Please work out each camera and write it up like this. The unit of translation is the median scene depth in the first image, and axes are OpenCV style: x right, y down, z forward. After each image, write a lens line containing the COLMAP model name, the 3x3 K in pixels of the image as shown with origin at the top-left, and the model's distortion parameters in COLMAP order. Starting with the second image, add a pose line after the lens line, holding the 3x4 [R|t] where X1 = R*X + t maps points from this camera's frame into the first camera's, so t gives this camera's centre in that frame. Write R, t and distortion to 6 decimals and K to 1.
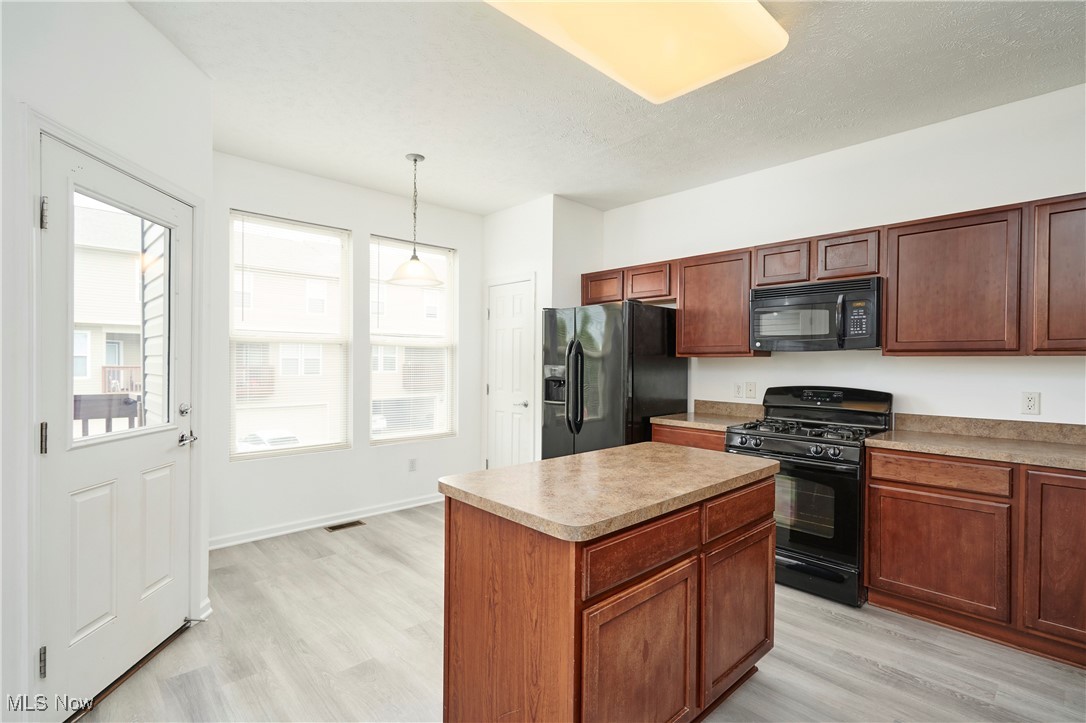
lens RADIAL K [[508.7, 0, 544.4], [0, 508.7, 362.6], [0, 0, 1]] dist [0.001656, 0.000023]
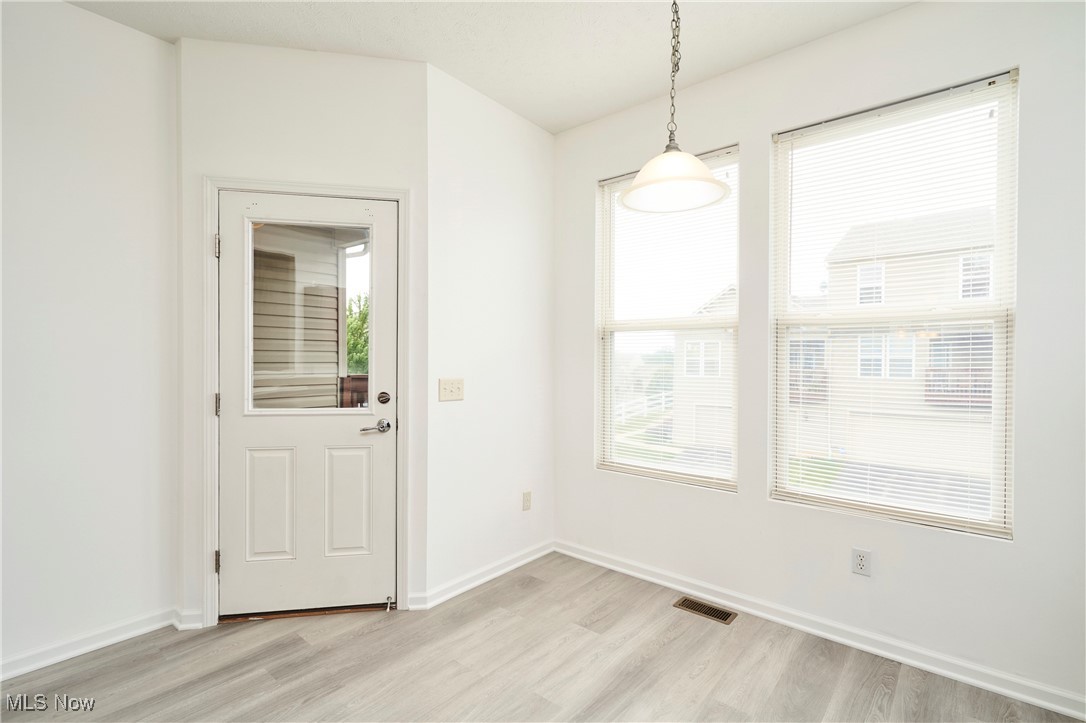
lens RADIAL K [[508.7, 0, 544.4], [0, 508.7, 362.6], [0, 0, 1]] dist [0.001656, 0.000023]
pose [[0.111829, 0.005723, -0.993711, 0.241565], [-0.006589, 0.999966, 0.005018, 0.008276], [0.993706, 0.005986, 0.111863, 0.790668]]
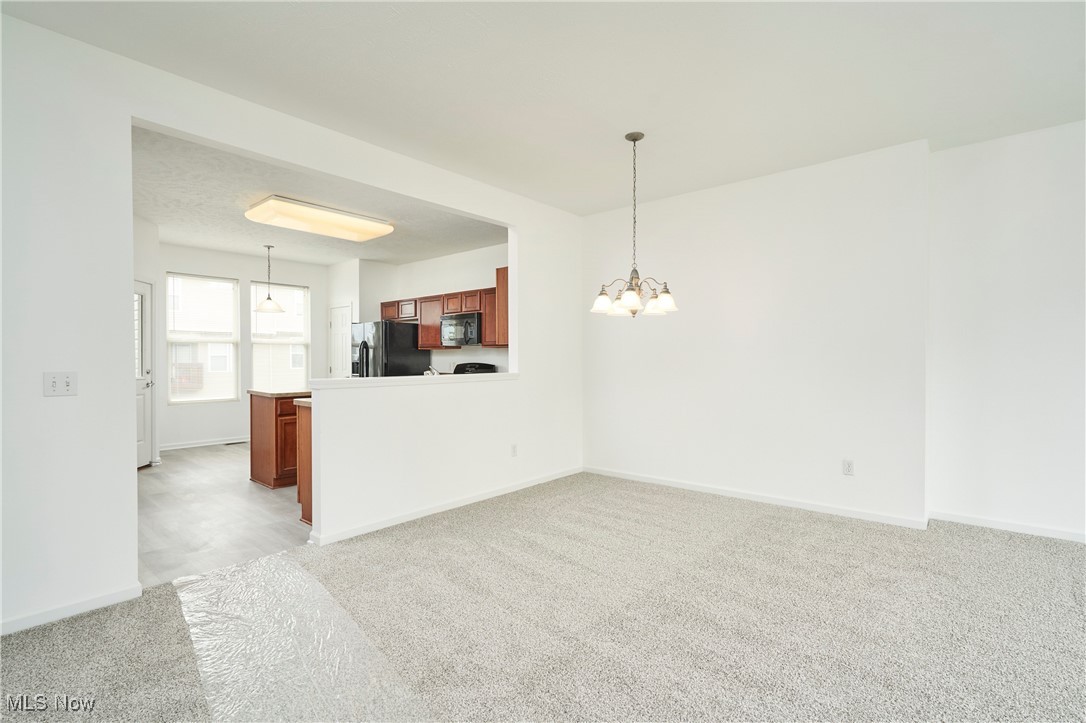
lens RADIAL K [[497.2, 0, 543.0], [0, 497.2, 361.5], [0, 0, 1]] dist [0.000348, -0.000071]
pose [[0.994359, -0.008612, 0.105718, 0.564242], [0.008191, 0.999957, 0.004414, 0.033271], [-0.105751, -0.003524, 0.994386, -0.966970]]
